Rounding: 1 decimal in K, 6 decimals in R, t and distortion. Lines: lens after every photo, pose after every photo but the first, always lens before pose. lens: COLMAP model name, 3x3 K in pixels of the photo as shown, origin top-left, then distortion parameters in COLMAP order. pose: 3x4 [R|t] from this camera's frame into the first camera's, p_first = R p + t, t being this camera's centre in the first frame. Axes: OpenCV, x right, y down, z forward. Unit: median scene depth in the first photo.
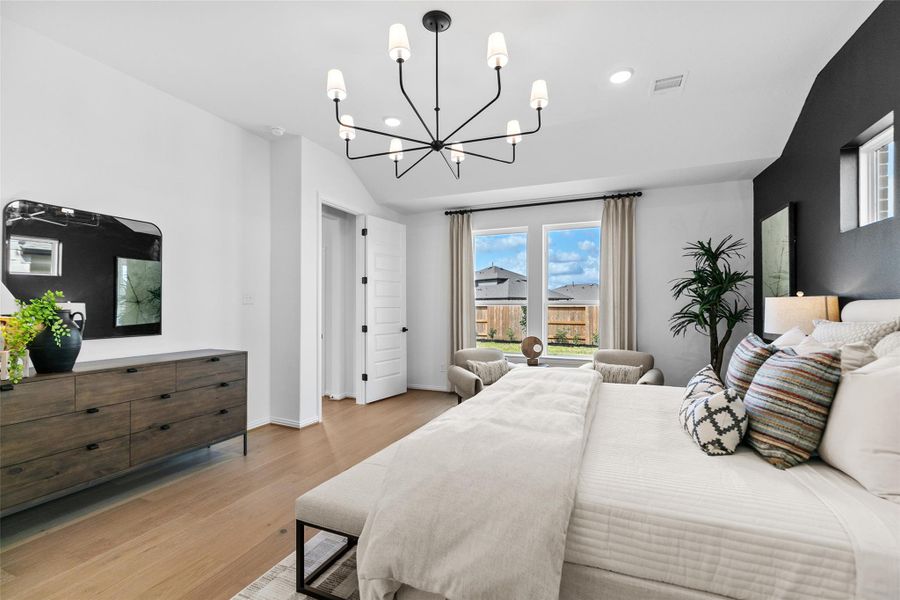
lens RADIAL K [[401.6, 0, 446.5], [0, 401.6, 301.7], [0, 0, 1]] dist [0.004297, 0.000174]
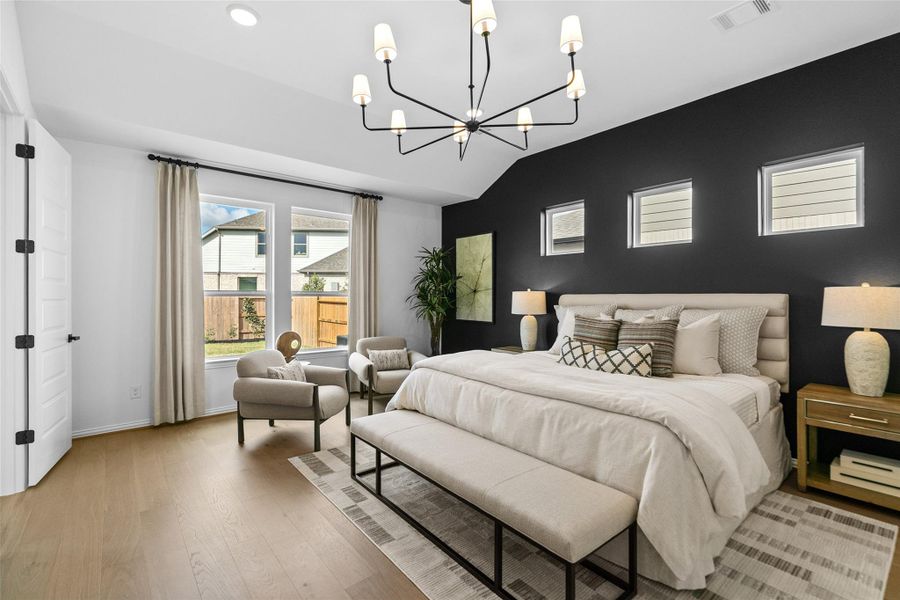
lens RADIAL K [[407.8, 0, 445.4], [0, 407.8, 301.7], [0, 0, 1]] dist [0.003535, 0.000161]
pose [[0.463942, -0.008262, 0.885827, -0.454972], [-0.010483, 0.999835, 0.014816, 0.003853], [-0.885804, -0.016160, 0.463779, 0.307756]]
